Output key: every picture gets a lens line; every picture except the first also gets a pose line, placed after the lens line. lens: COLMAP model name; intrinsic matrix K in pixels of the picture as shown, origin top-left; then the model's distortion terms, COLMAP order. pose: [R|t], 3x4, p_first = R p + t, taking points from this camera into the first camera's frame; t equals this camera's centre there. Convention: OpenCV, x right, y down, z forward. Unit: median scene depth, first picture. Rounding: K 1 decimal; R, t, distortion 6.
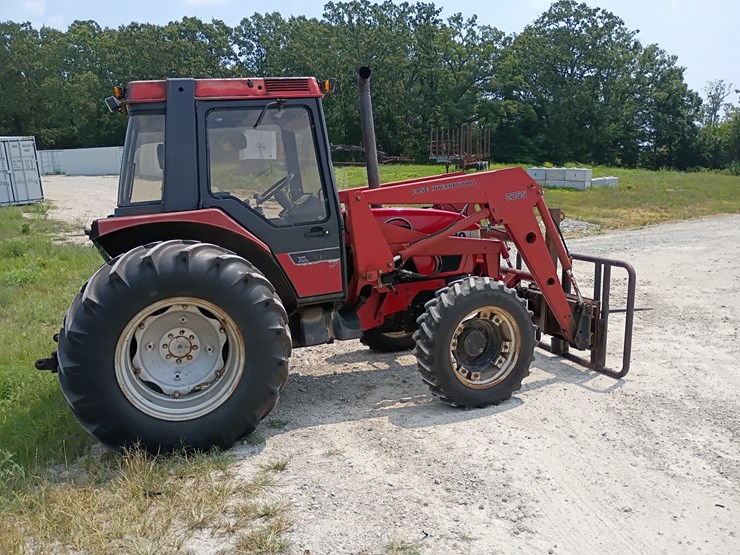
lens RADIAL K [[637.4, 0, 362.8], [0, 637.4, 283.8], [0, 0, 1]] dist [0.054423, -0.063342]
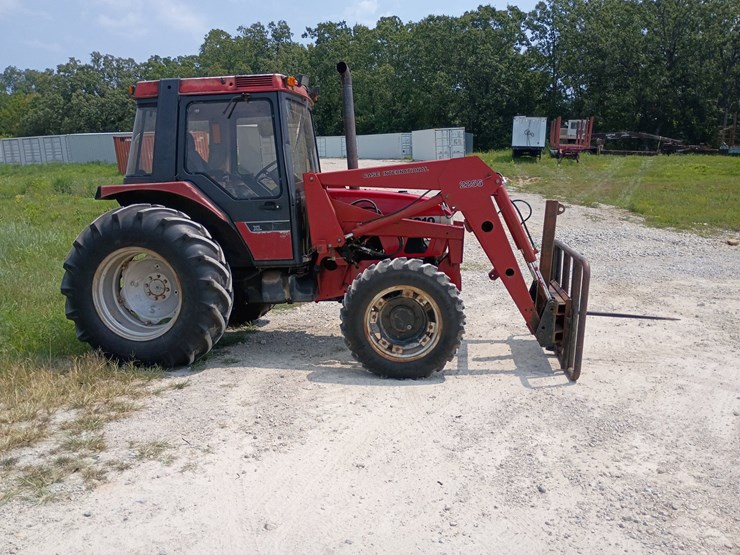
lens RADIAL K [[637.4, 0, 366.6], [0, 637.4, 283.4], [0, 0, 1]] dist [0.054423, -0.063342]
pose [[0.900601, 0.109071, -0.420740, 0.570306], [-0.100923, 0.994022, 0.041659, -0.005887], [0.422768, 0.004944, 0.906224, 0.004539]]
